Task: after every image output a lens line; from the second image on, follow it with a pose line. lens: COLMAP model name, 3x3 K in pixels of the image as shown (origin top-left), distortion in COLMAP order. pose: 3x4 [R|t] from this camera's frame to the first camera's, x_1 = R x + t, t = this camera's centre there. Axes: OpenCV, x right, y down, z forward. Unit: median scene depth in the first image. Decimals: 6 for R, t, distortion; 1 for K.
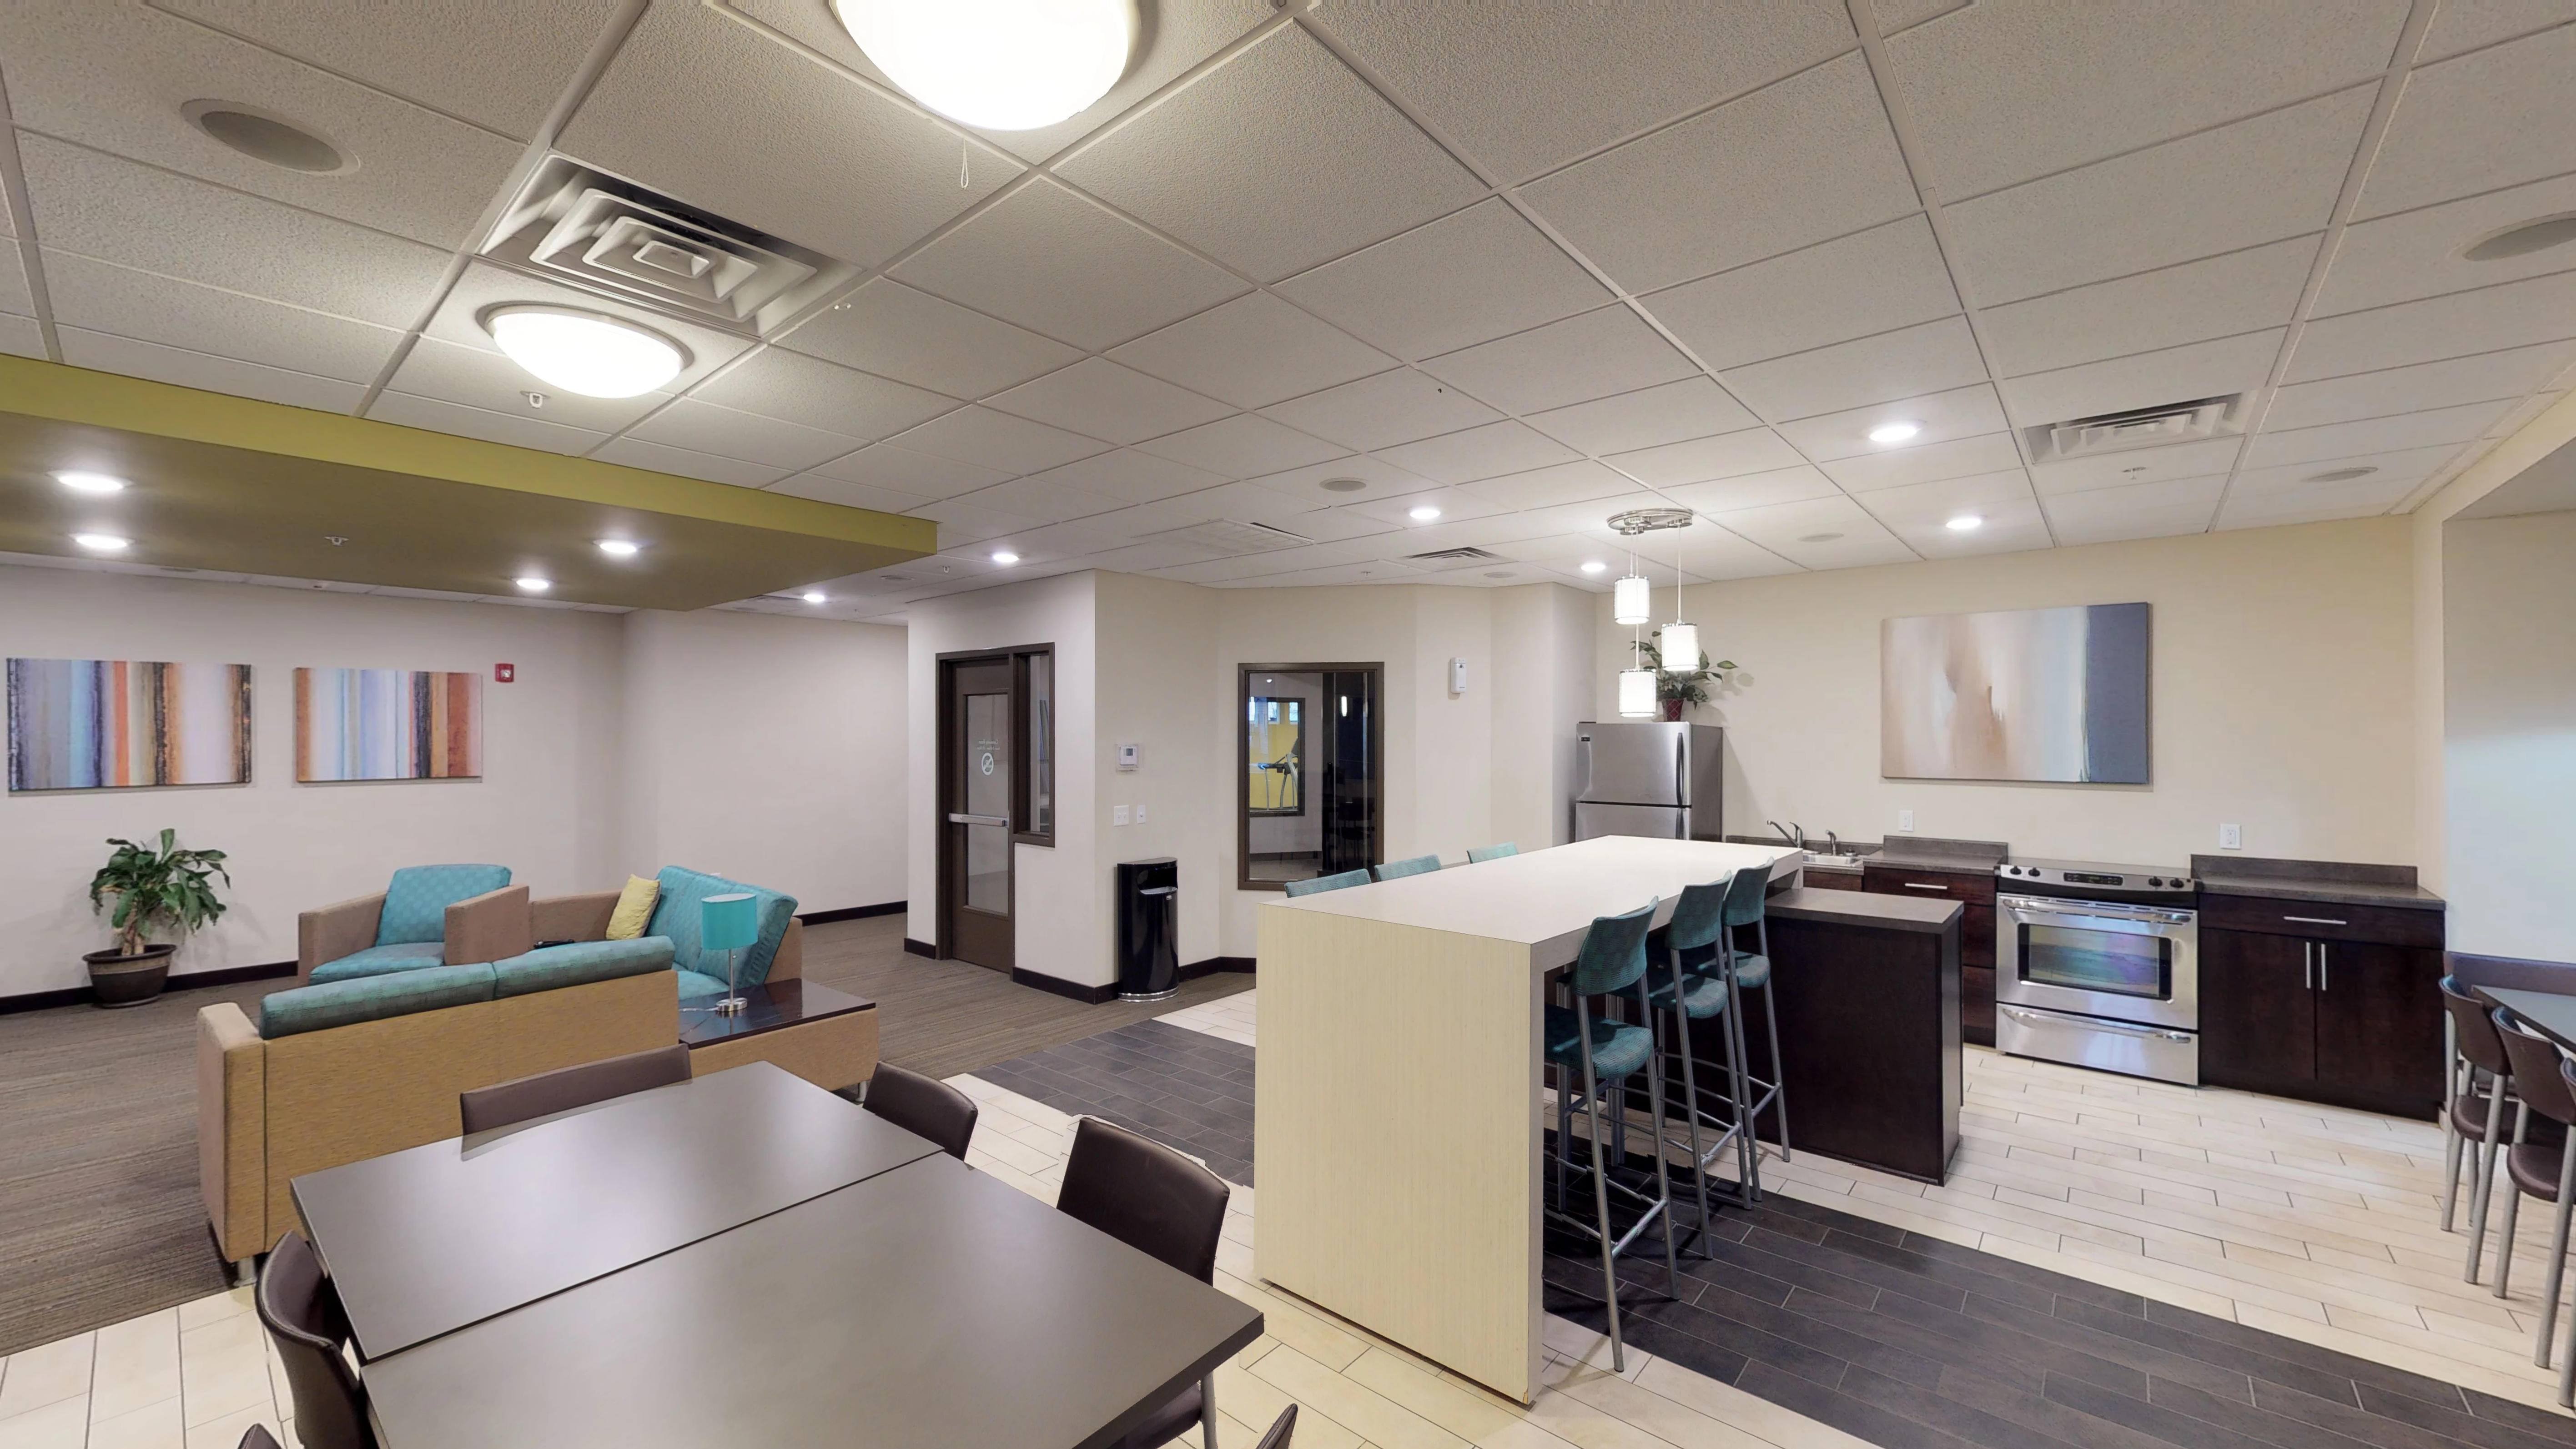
lens RADIAL K [[989.1, 0, 1286.9], [0, 989.1, 736.4], [0, 0, 1]] dist [-0.003713, 0.000734]
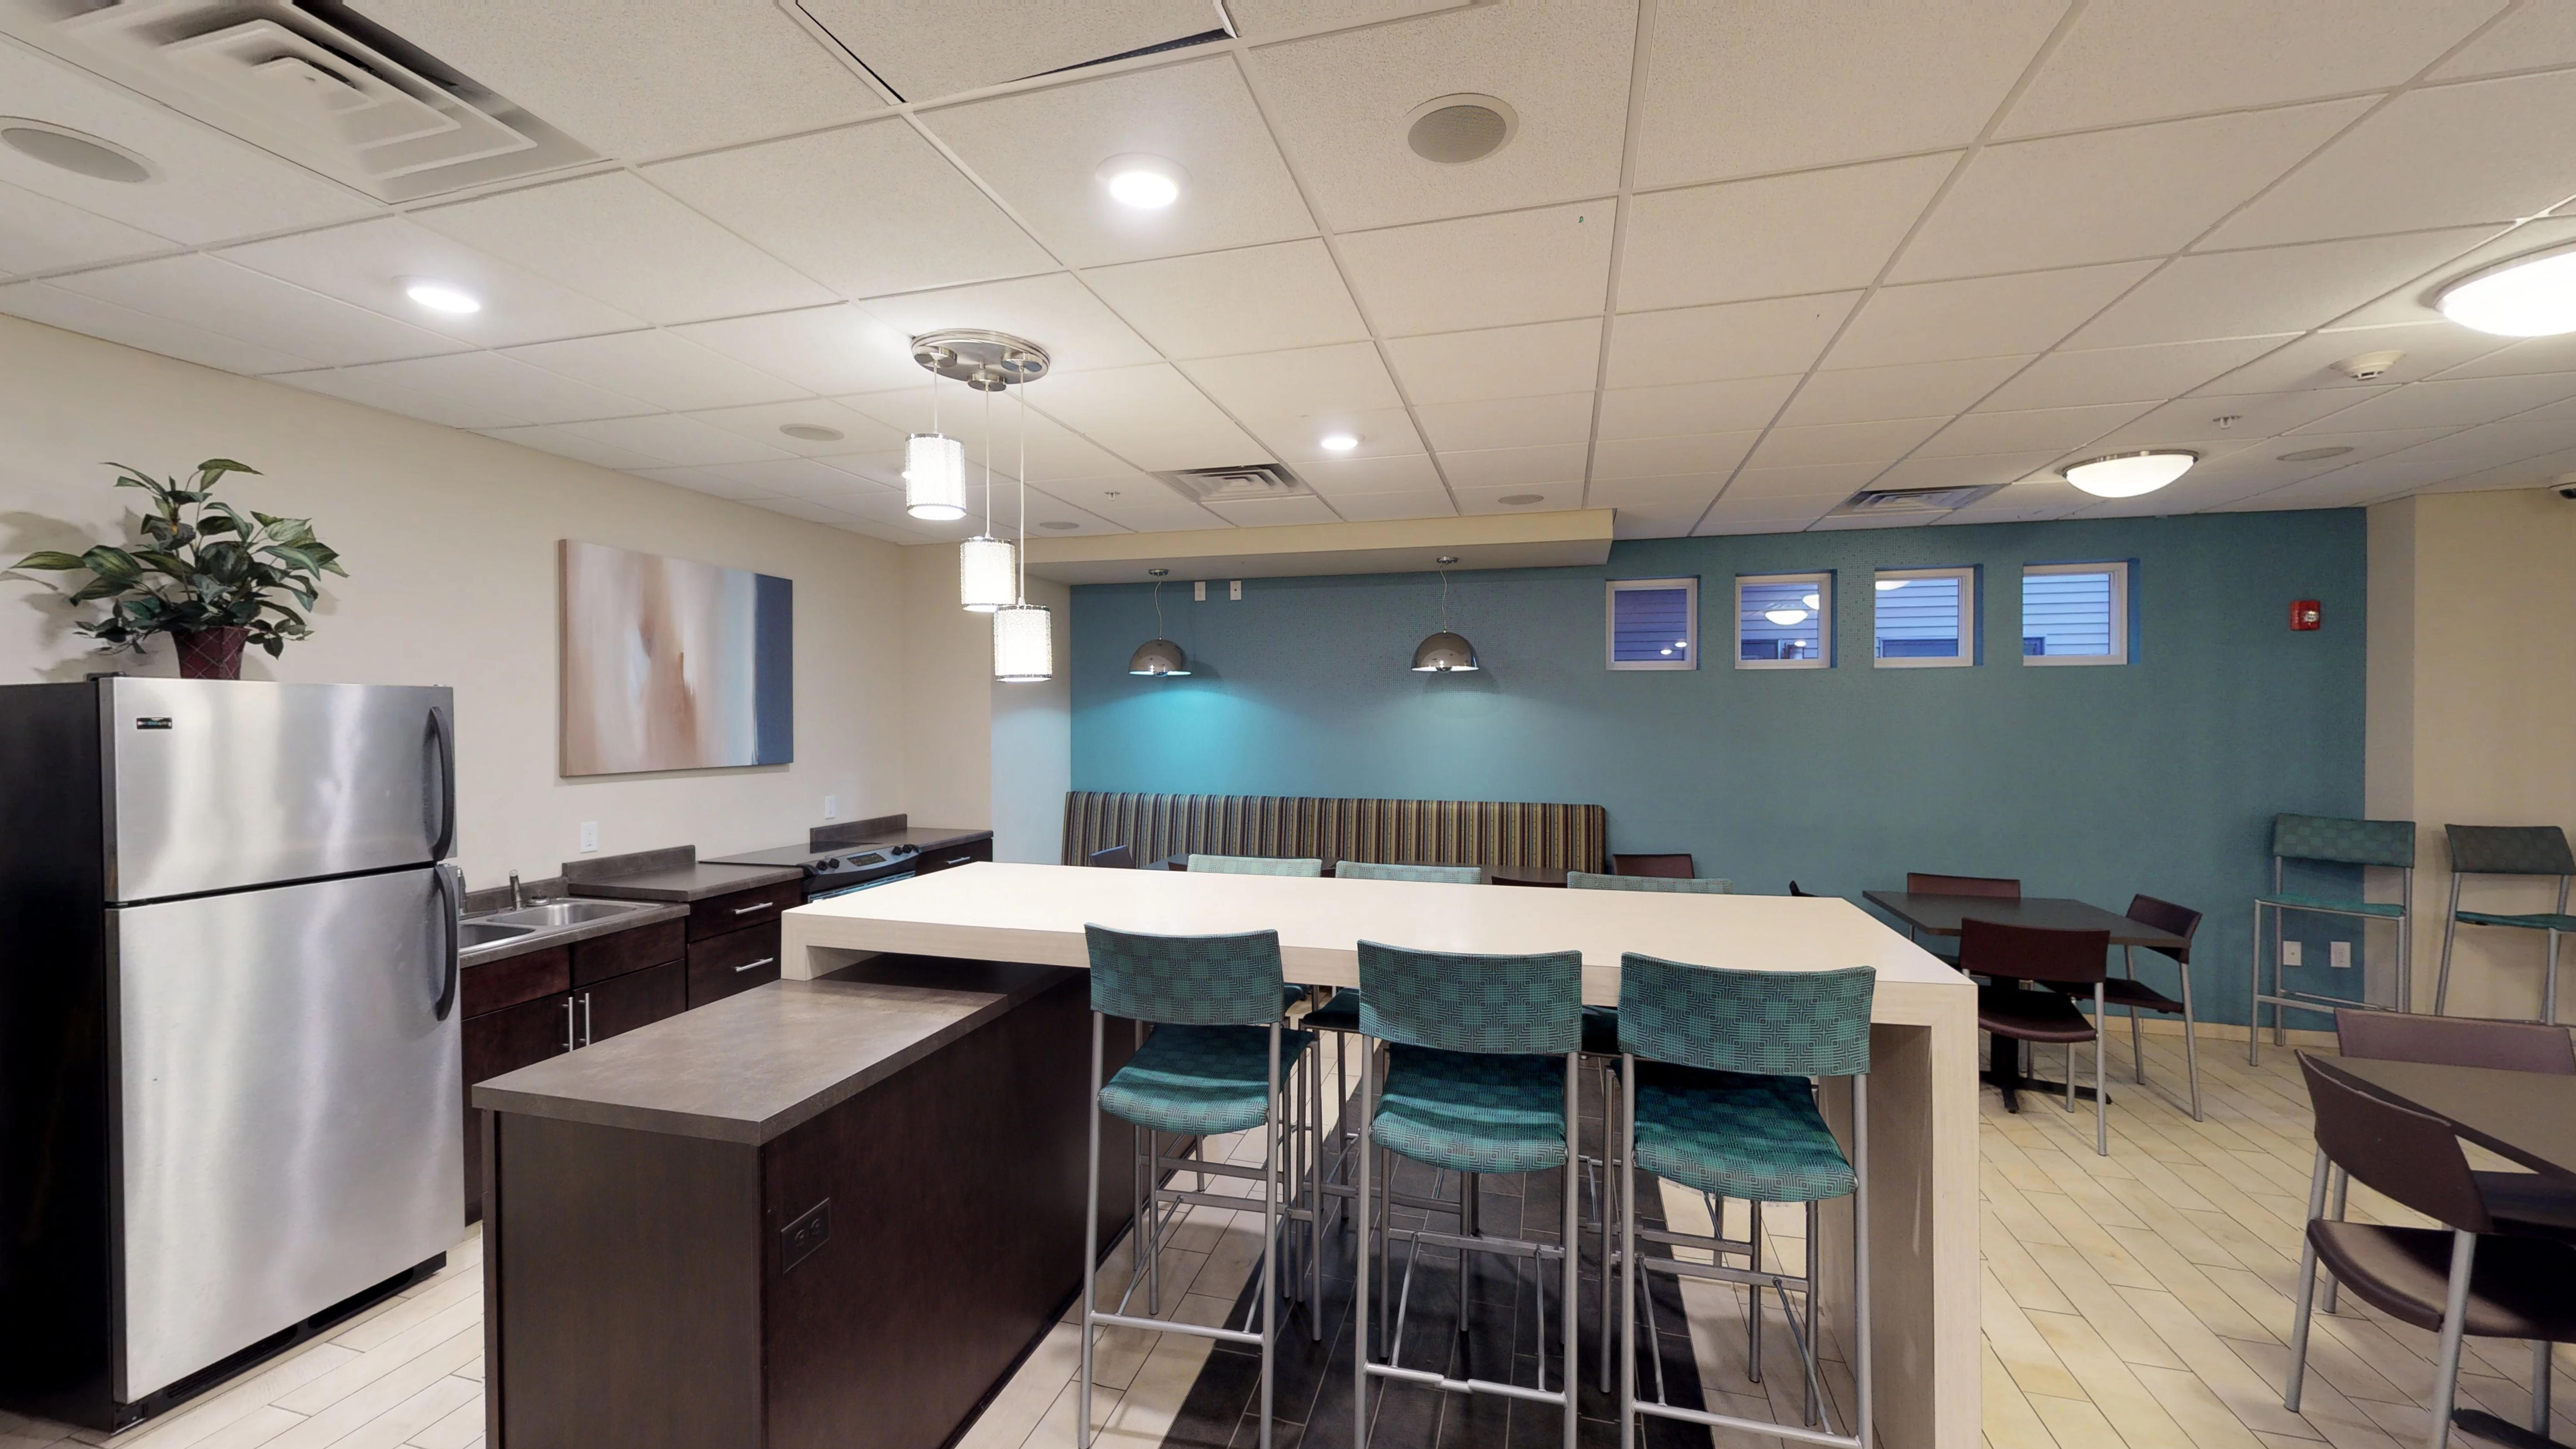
lens RADIAL K [[989.1, 0, 1275.9], [0, 989.1, 725.7], [0, 0, 1]] dist [-0.003713, 0.000734]
pose [[-0.418327, -0.006857, 0.908271, -0.222575], [-0.002480, 0.999976, 0.006407, 0.002527], [-0.908293, 0.000428, -0.418334, 0.905071]]
